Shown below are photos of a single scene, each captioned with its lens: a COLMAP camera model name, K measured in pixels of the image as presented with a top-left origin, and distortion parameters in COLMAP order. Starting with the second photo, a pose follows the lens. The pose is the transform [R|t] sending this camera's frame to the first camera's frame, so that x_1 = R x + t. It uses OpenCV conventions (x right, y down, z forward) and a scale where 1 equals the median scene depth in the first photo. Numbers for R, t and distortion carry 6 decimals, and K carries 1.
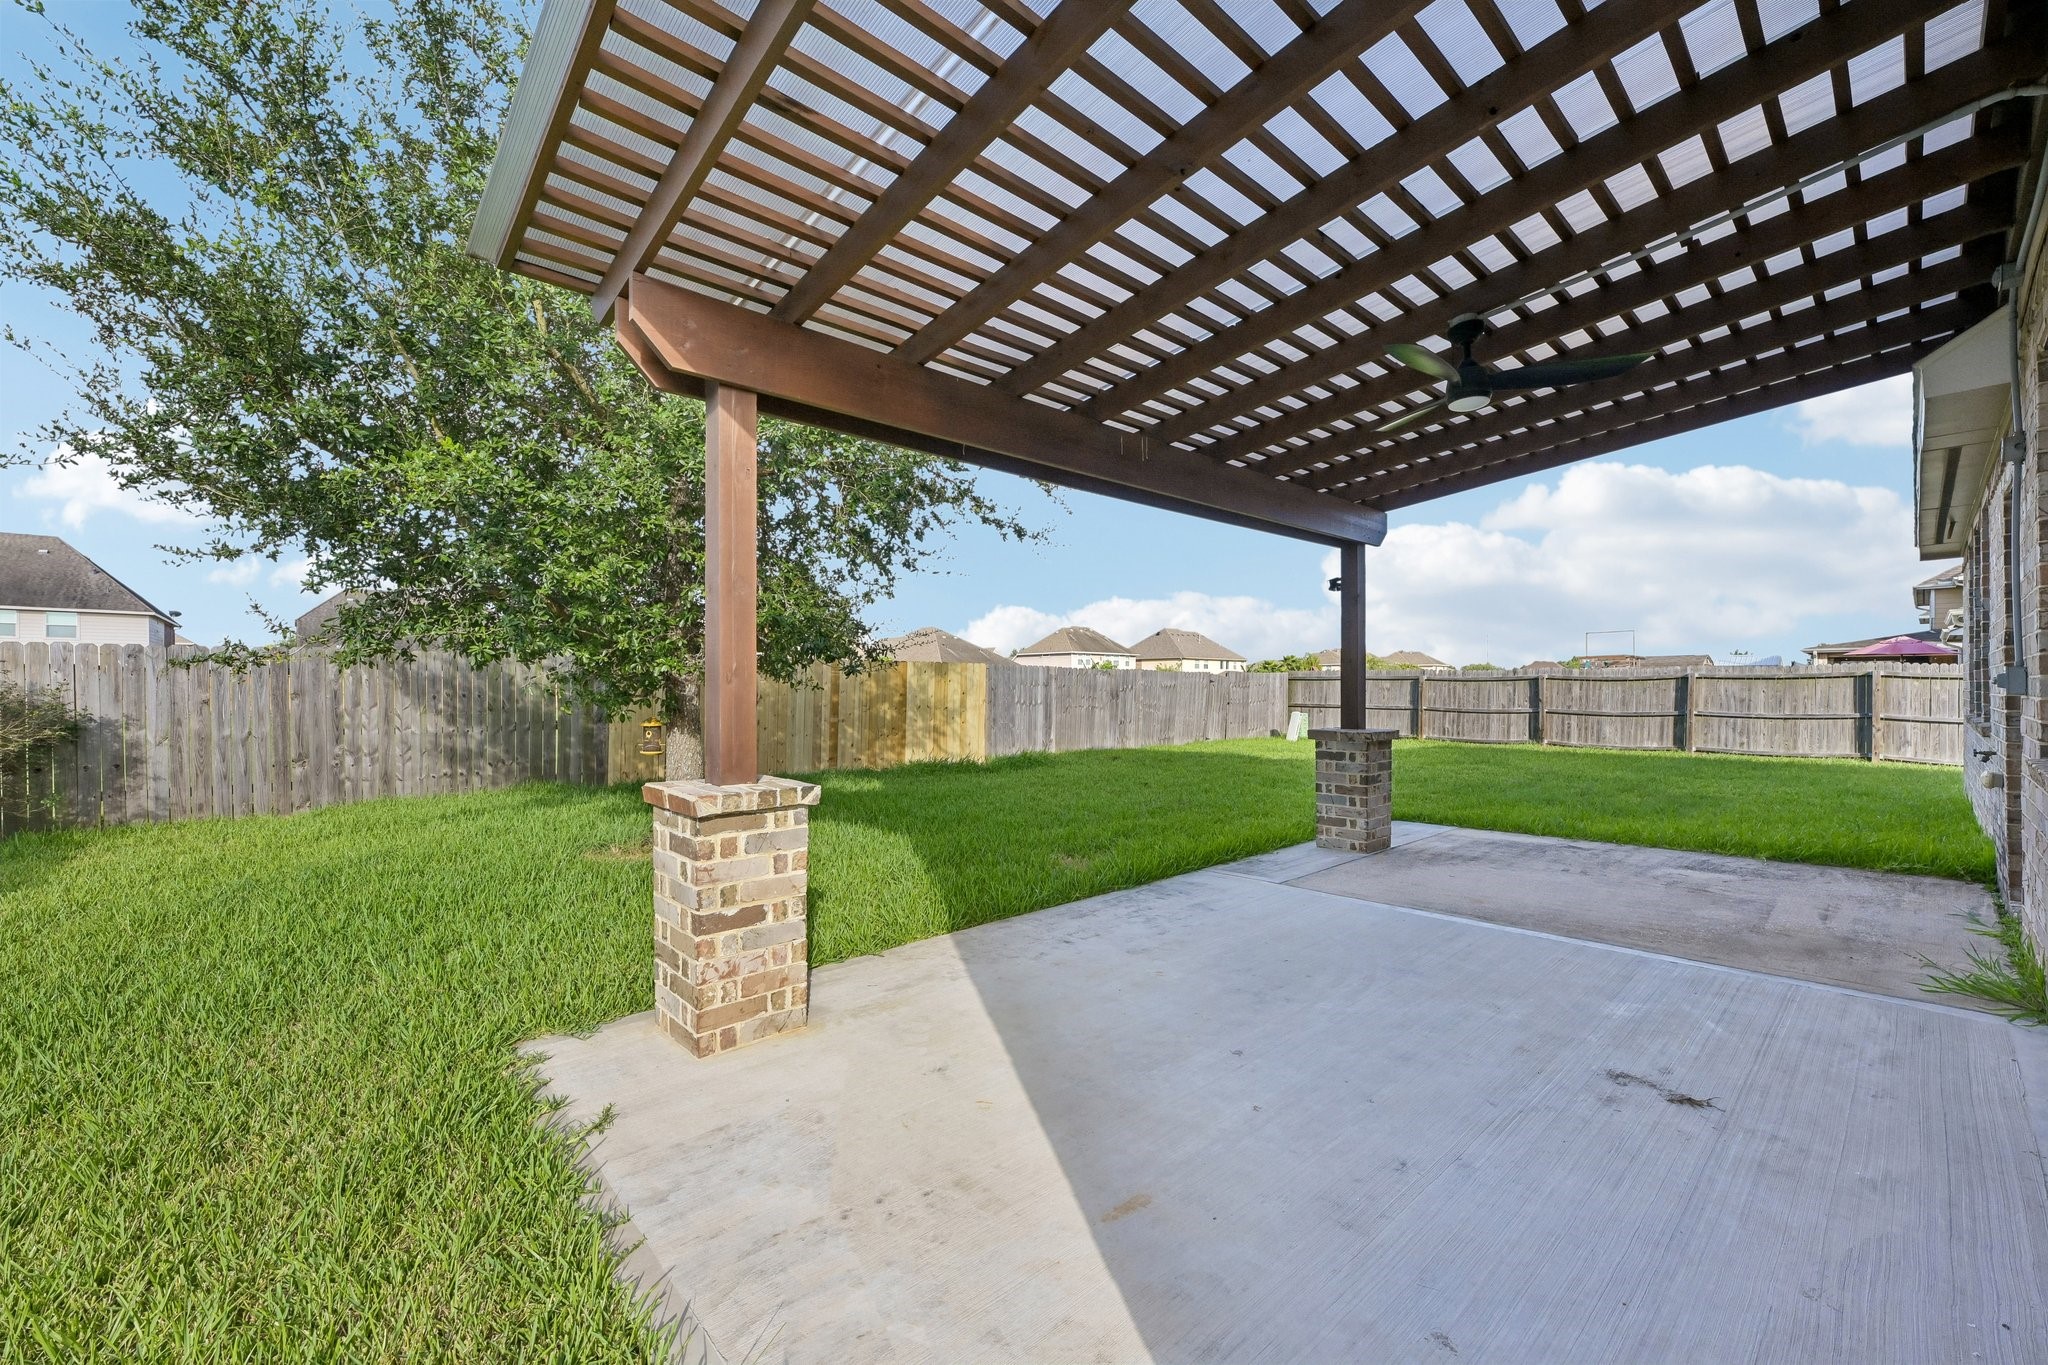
lens RADIAL K [[822.4, 0, 1011.7], [0, 822.4, 688.0], [0, 0, 1]] dist [-0.007008, 0.000357]
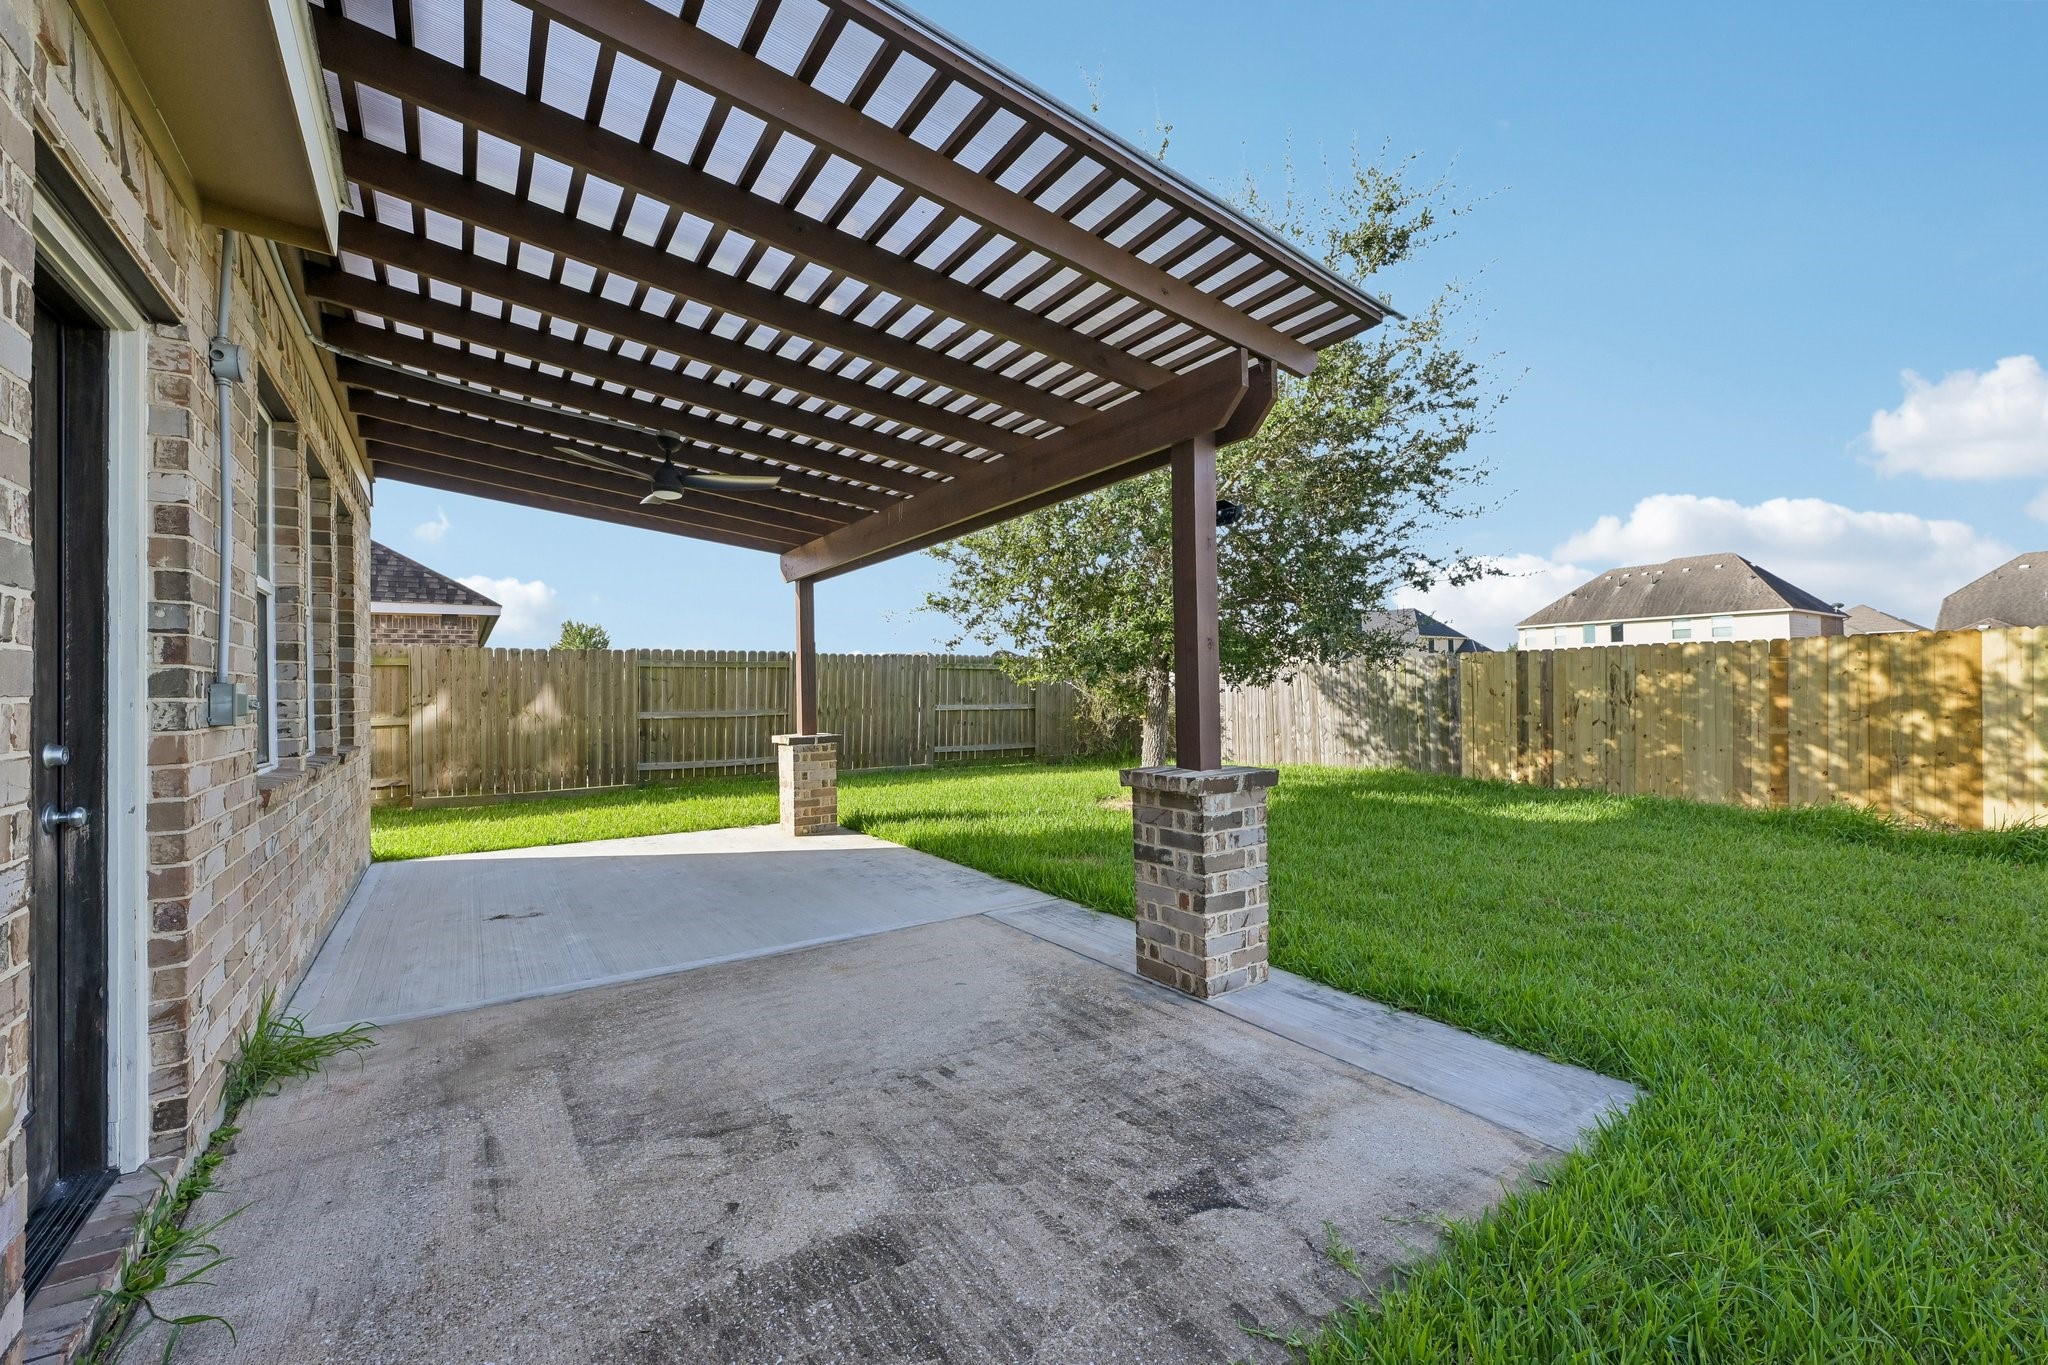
lens RADIAL K [[822.4, 0, 1012.1], [0, 822.4, 686.5], [0, 0, 1]] dist [-0.007008, 0.000357]
pose [[-0.140842, -0.001962, -0.990030, 0.701735], [0.010944, 0.999934, -0.003539, -0.004843], [0.989972, -0.011333, -0.140811, 0.674004]]
